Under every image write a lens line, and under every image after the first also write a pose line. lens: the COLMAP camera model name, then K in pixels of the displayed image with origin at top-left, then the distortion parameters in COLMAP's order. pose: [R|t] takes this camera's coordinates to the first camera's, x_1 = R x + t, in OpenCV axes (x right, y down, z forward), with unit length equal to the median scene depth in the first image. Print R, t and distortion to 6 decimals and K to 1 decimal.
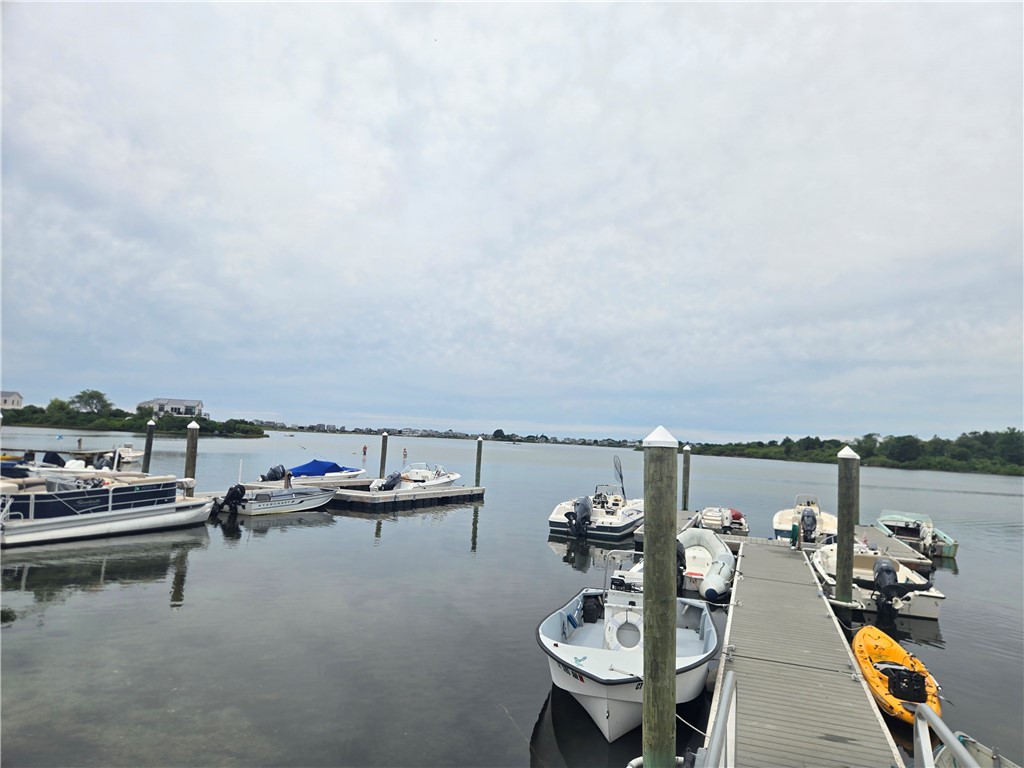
lens RADIAL K [[672.6, 0, 509.2], [0, 672.6, 391.1], [0, 0, 1]] dist [0.084030, -0.070003]
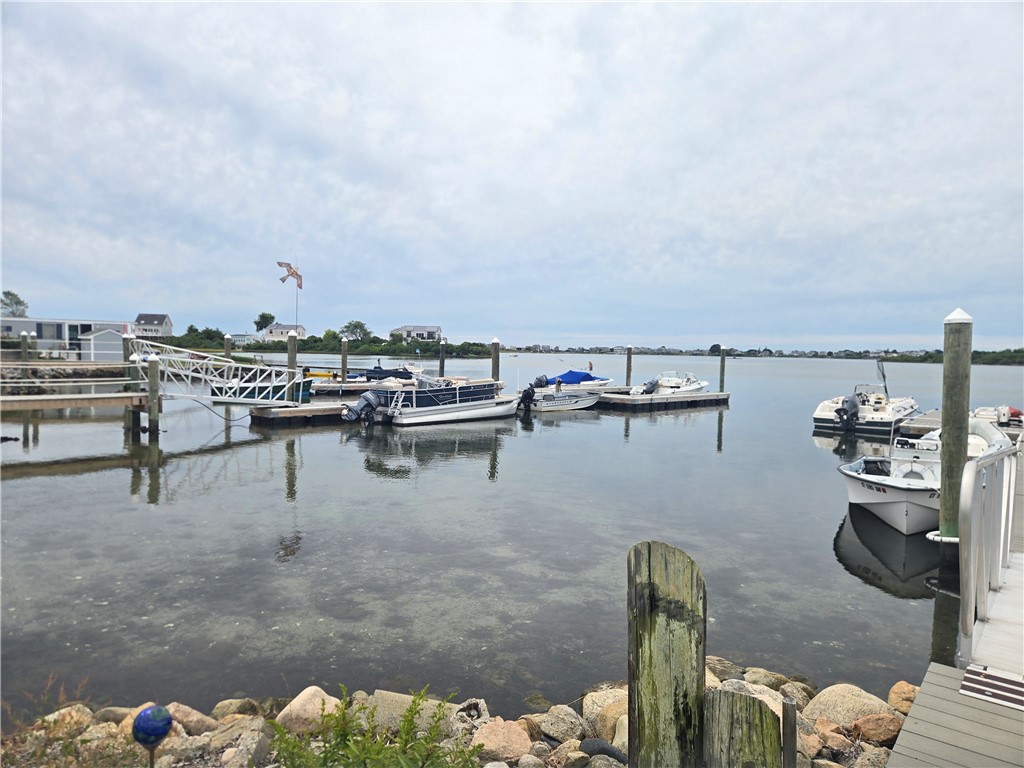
lens RADIAL K [[672.6, 0, 509.2], [0, 672.6, 391.1], [0, 0, 1]] dist [0.084030, -0.070003]
pose [[0.951454, -0.013732, -0.307483, -0.051455], [0.050853, 0.992288, 0.113042, 0.003664], [0.303560, -0.123191, 0.944815, -0.147786]]
